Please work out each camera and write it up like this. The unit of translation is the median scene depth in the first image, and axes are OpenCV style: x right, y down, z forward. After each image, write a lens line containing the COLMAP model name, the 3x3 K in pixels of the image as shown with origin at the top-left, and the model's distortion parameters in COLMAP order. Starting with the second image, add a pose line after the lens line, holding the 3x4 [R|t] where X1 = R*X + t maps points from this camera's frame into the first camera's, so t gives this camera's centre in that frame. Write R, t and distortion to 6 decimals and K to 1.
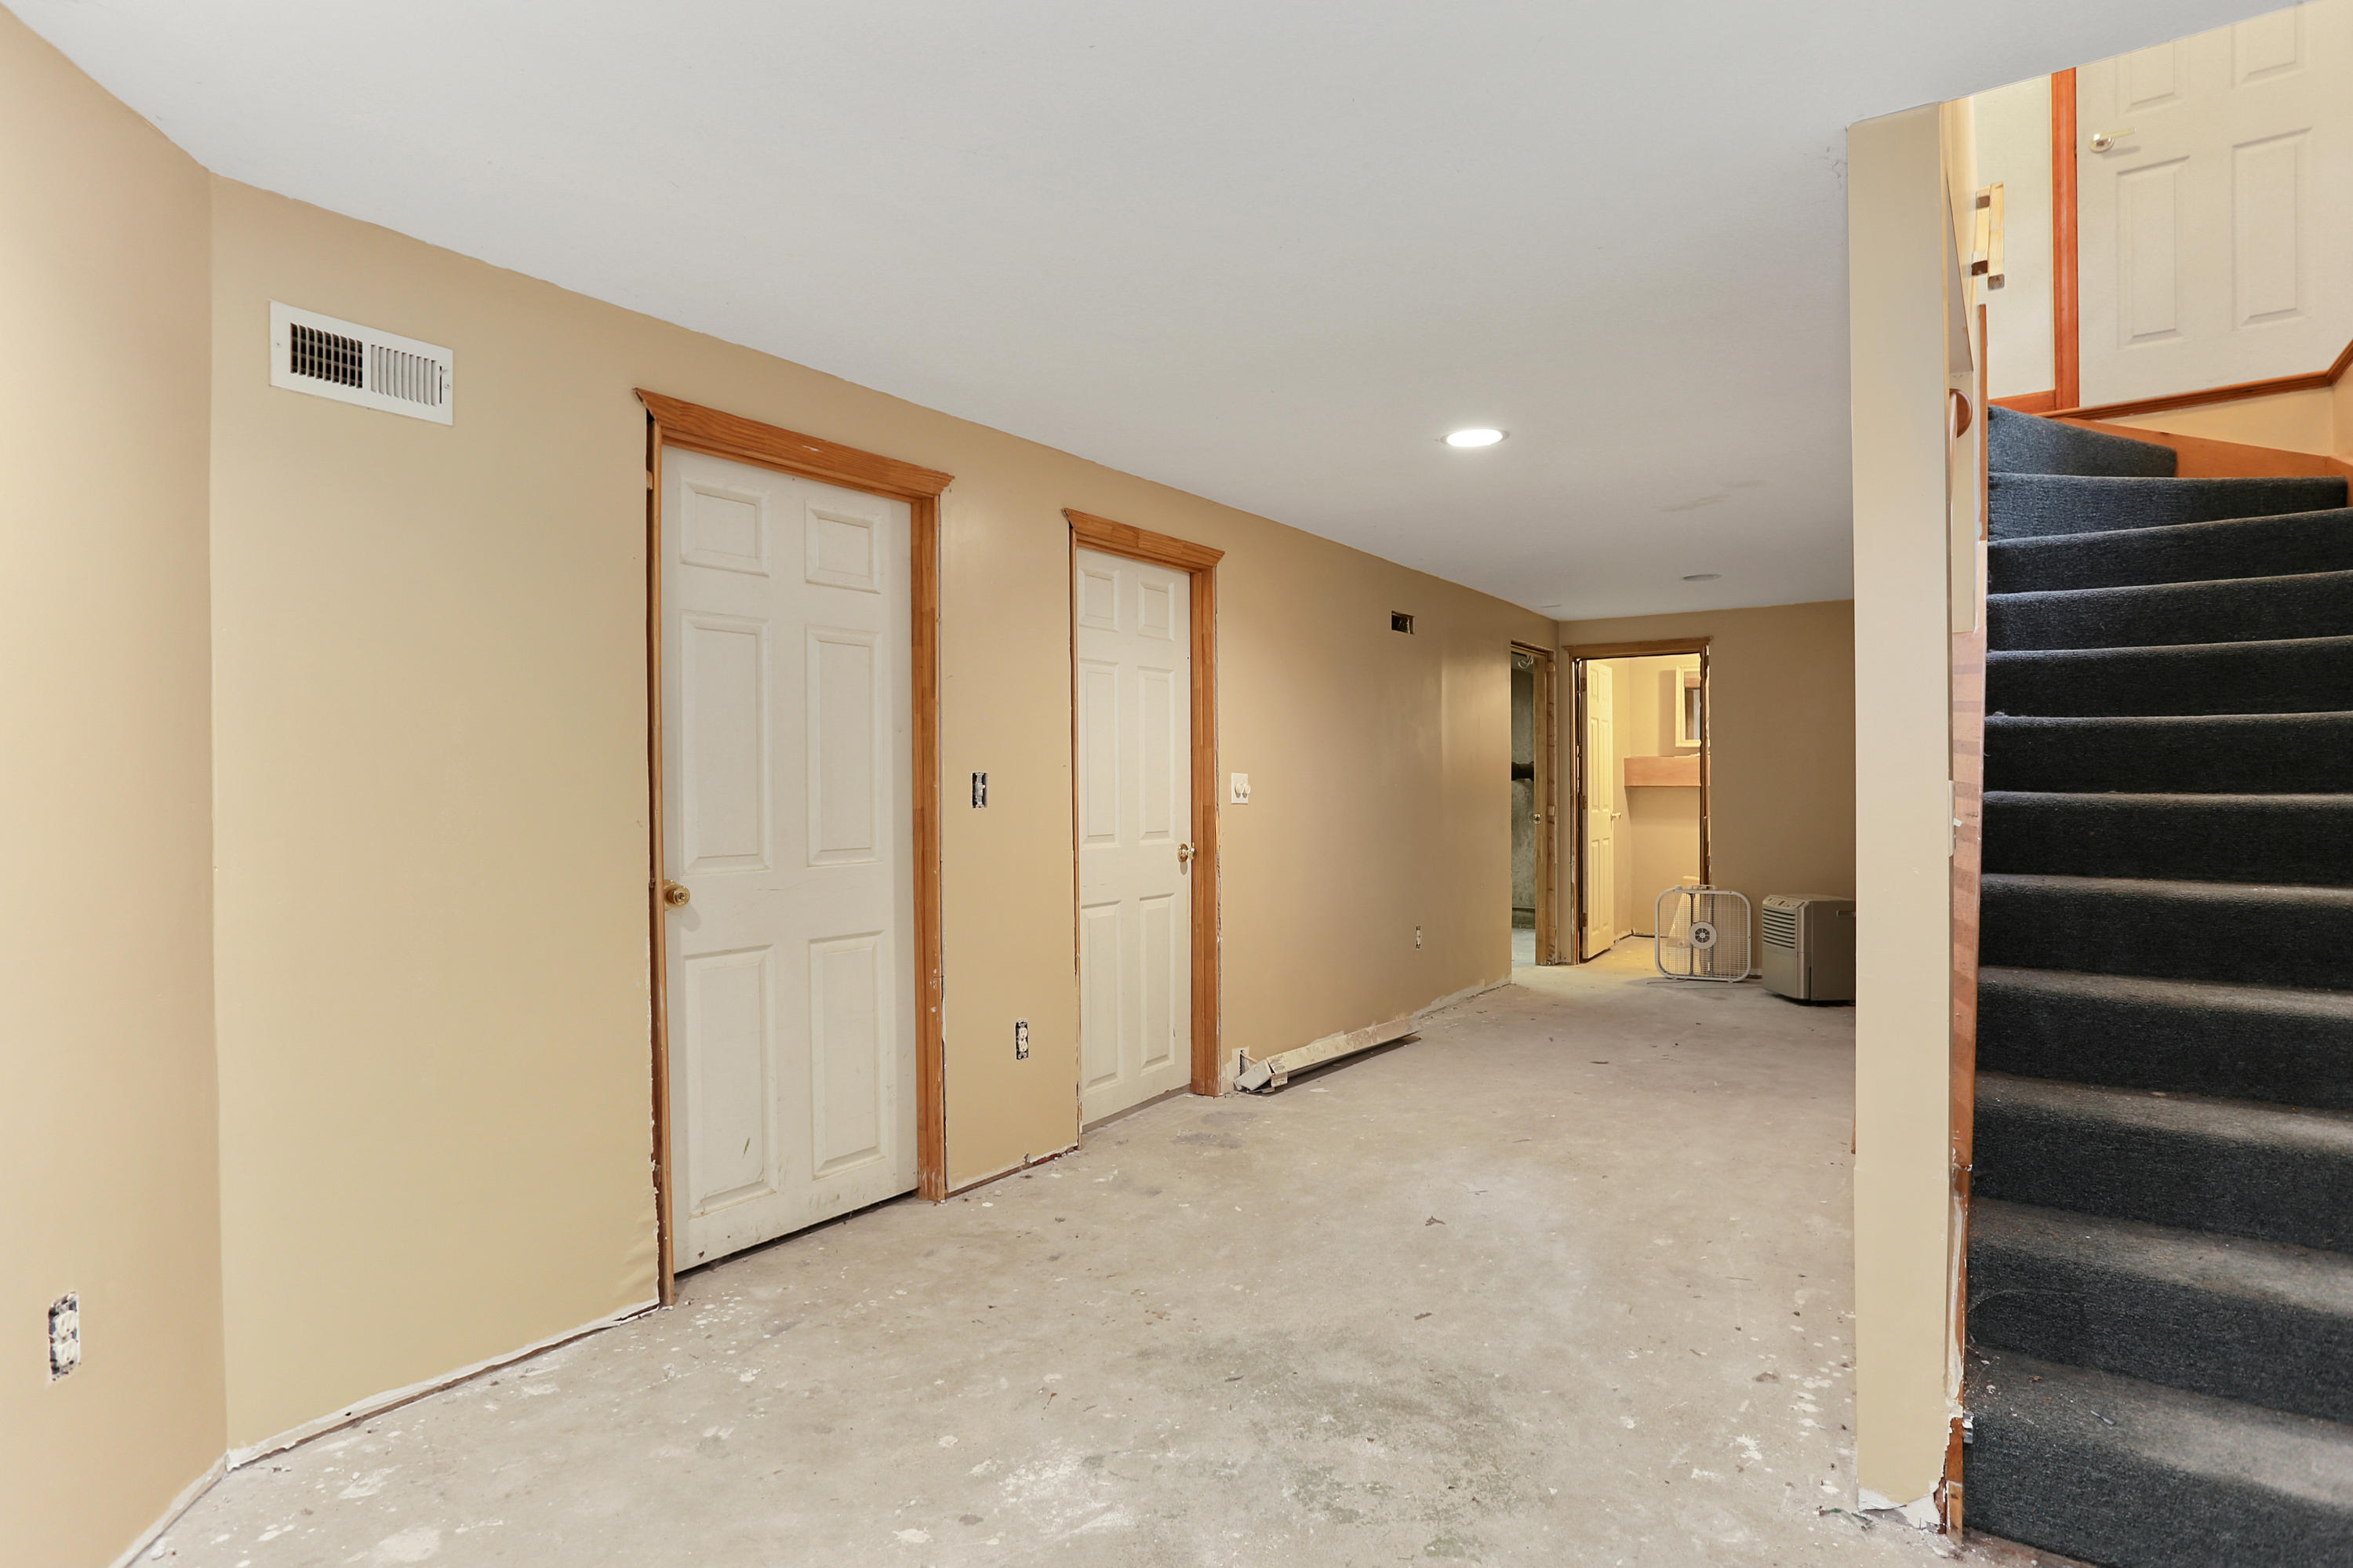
lens RADIAL K [[1254.8, 0, 1178.0], [0, 1254.8, 787.6], [0, 0, 1]] dist [-0.032435, 0.010119]
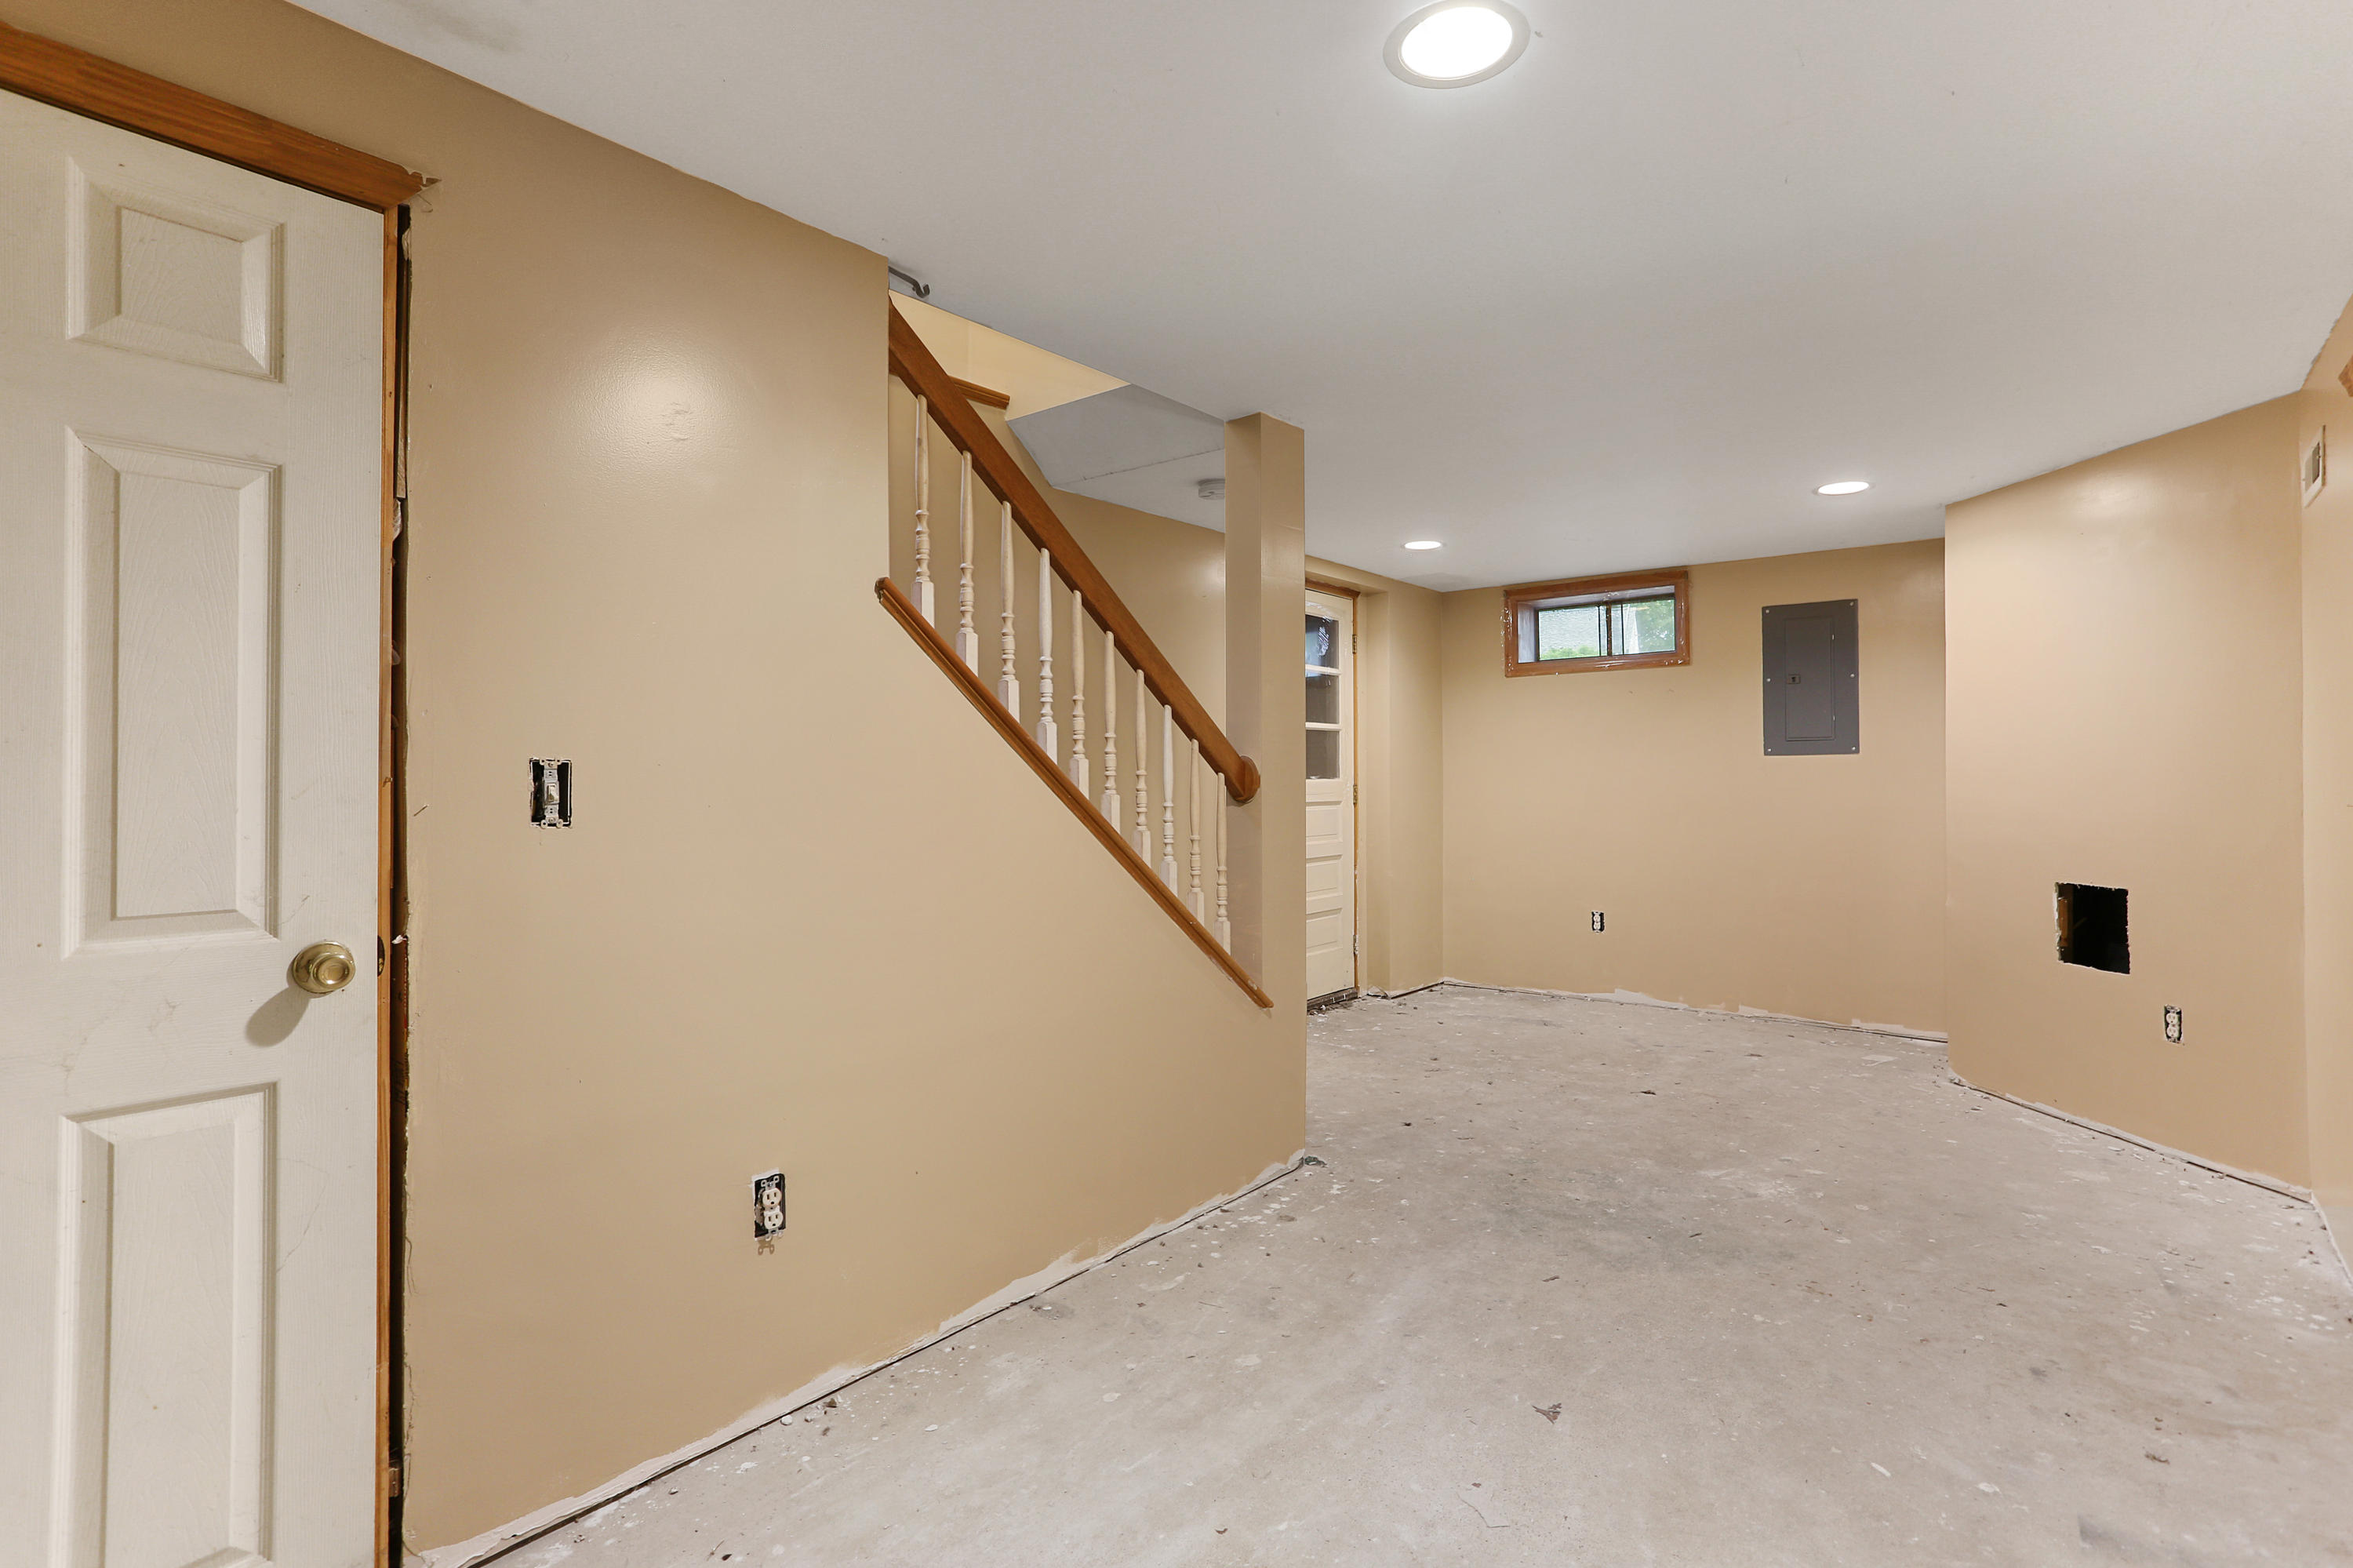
lens RADIAL K [[1138.1, 0, 1172.7], [0, 1138.1, 778.0], [0, 0, 1]] dist [-0.012529, 0.001515]
pose [[-0.996160, 0.012919, 0.086591, 0.475528], [0.012576, 0.999911, -0.004507, -0.002506], [-0.086642, -0.003401, -0.996234, 2.208866]]
